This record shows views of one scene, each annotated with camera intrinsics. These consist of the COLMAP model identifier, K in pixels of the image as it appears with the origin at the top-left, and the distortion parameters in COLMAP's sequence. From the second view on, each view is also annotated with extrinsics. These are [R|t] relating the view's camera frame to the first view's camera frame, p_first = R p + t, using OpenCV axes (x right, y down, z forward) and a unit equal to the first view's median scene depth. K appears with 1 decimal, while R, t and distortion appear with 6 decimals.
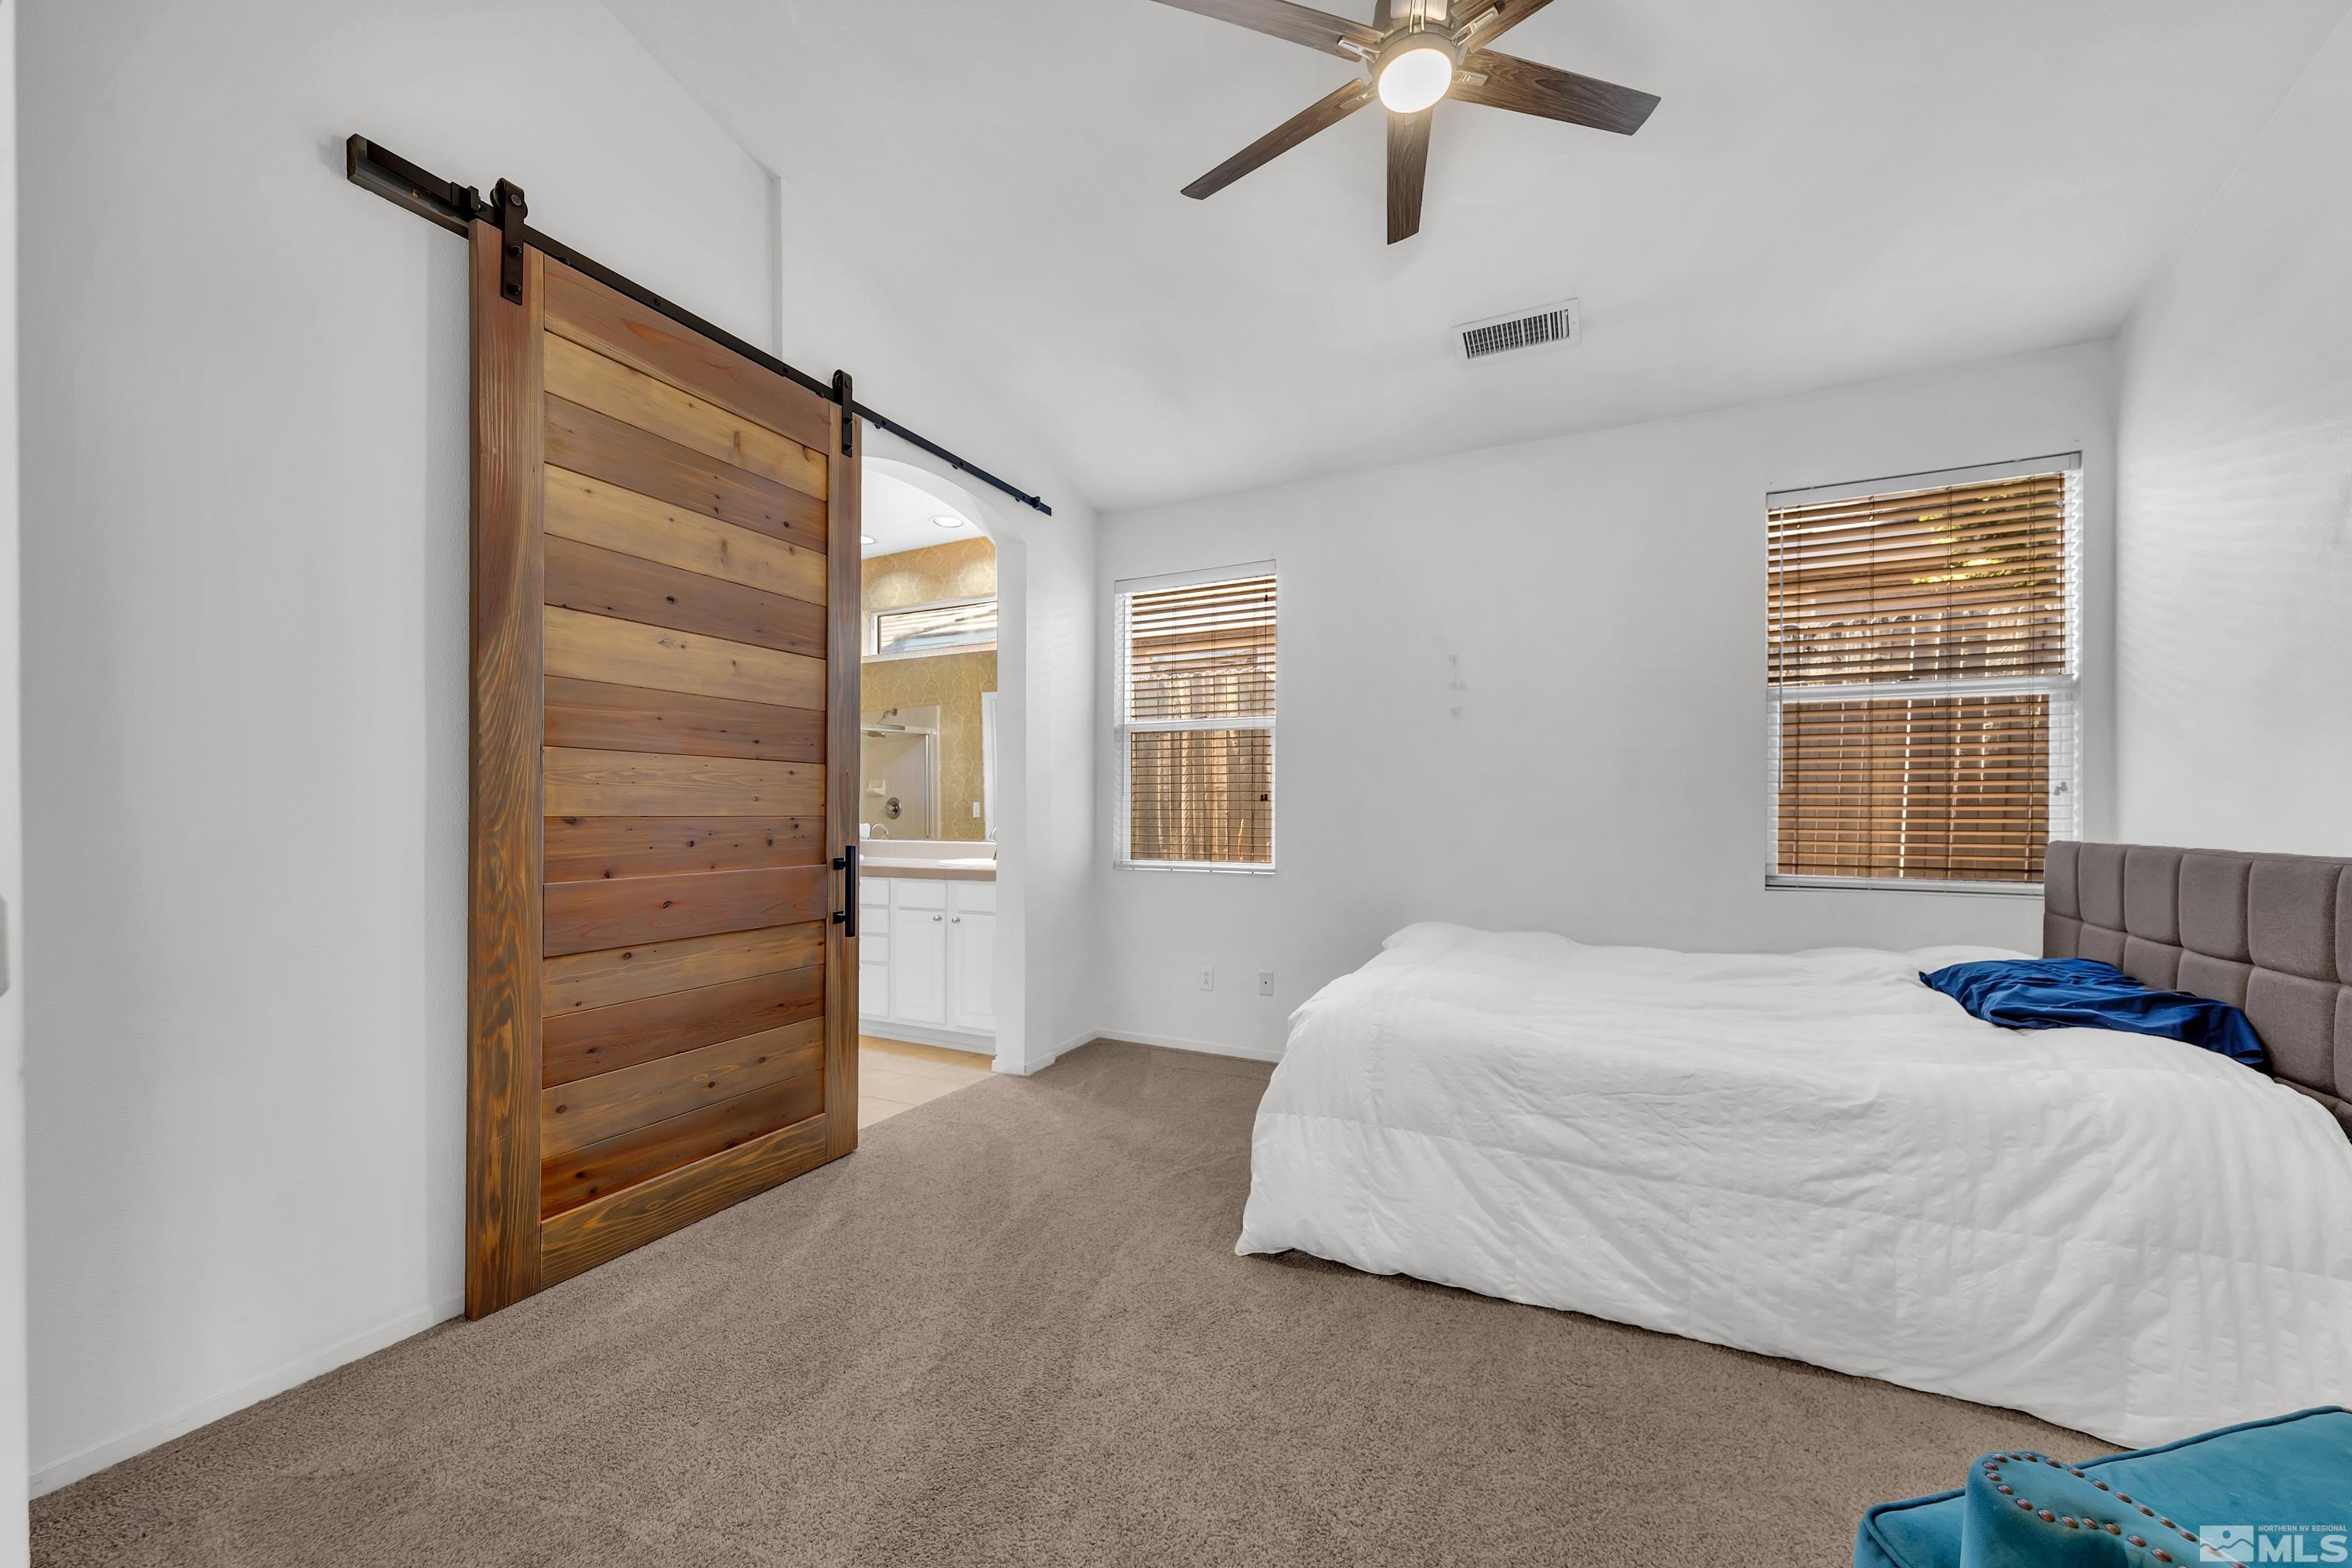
lens RADIAL K [[857.5, 0, 1168.8], [0, 857.5, 805.9], [0, 0, 1]] dist [-0.002012, -0.000195]
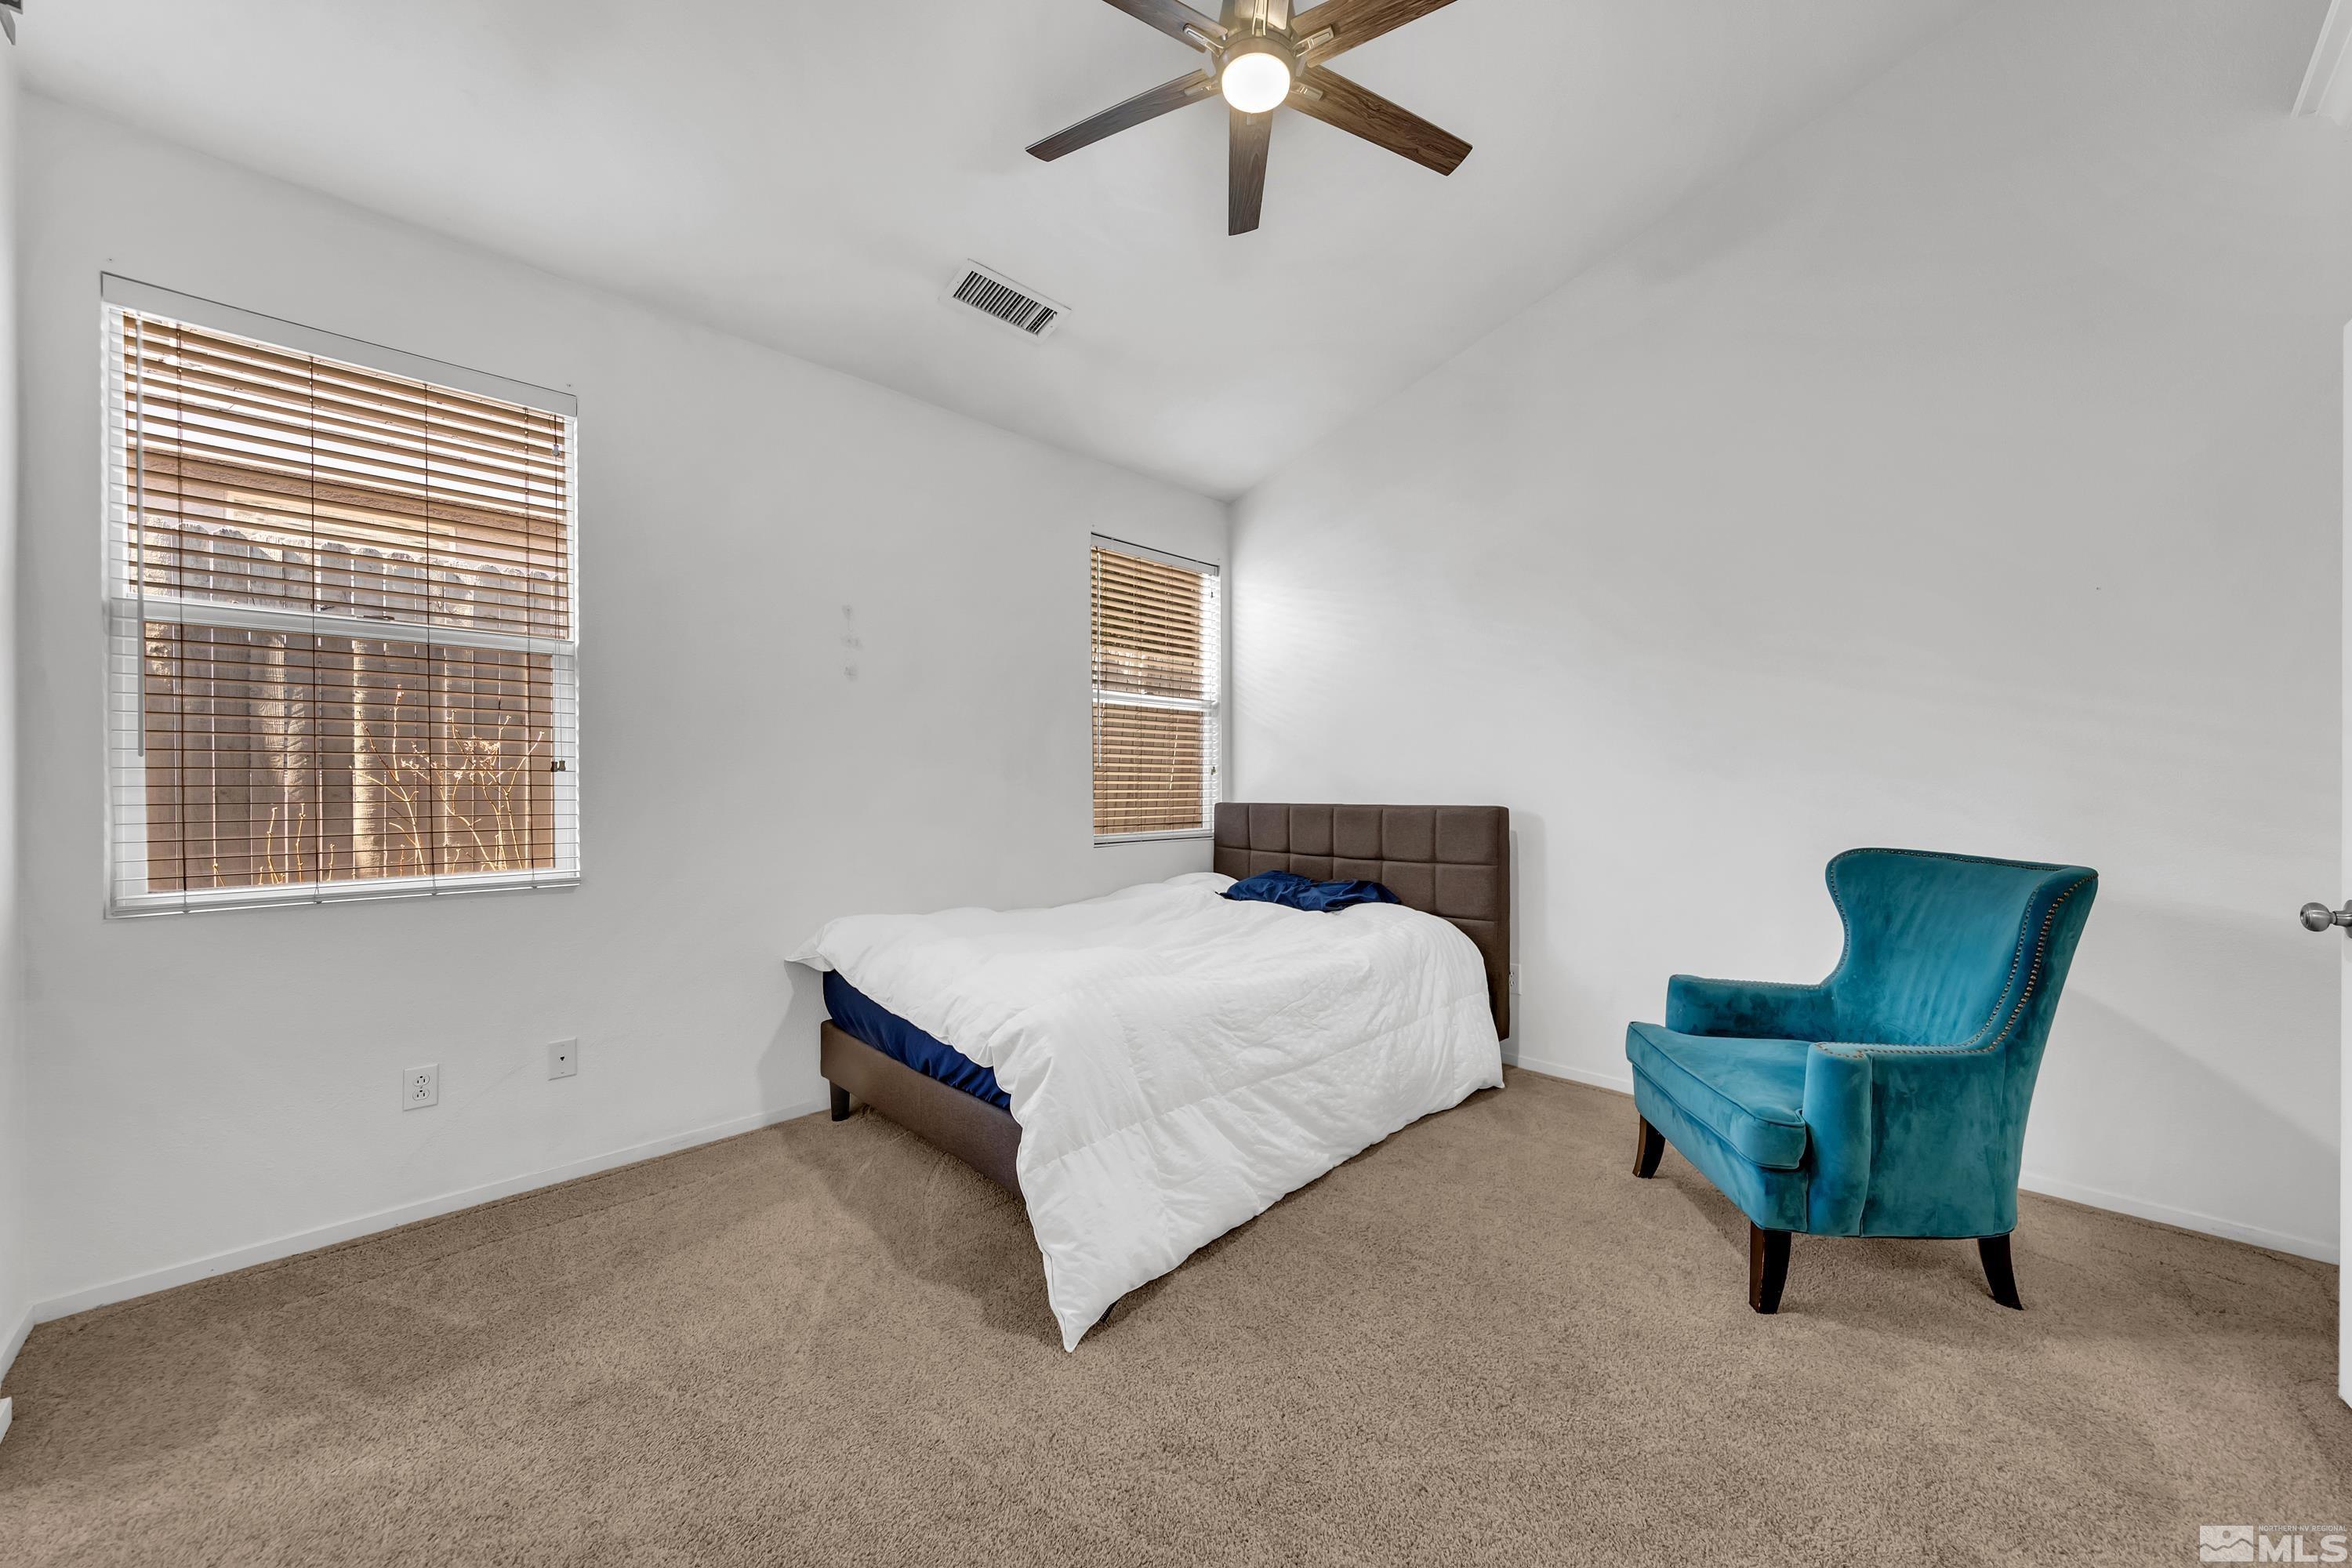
lens RADIAL K [[857.5, 0, 1196.8], [0, 857.5, 784.8], [0, 0, 1]] dist [-0.002012, -0.000195]
pose [[0.302699, -0.002683, 0.953082, -0.686202], [-0.001573, 0.999993, 0.003314, 0.002364], [-0.953085, -0.002502, 0.302693, 0.711264]]
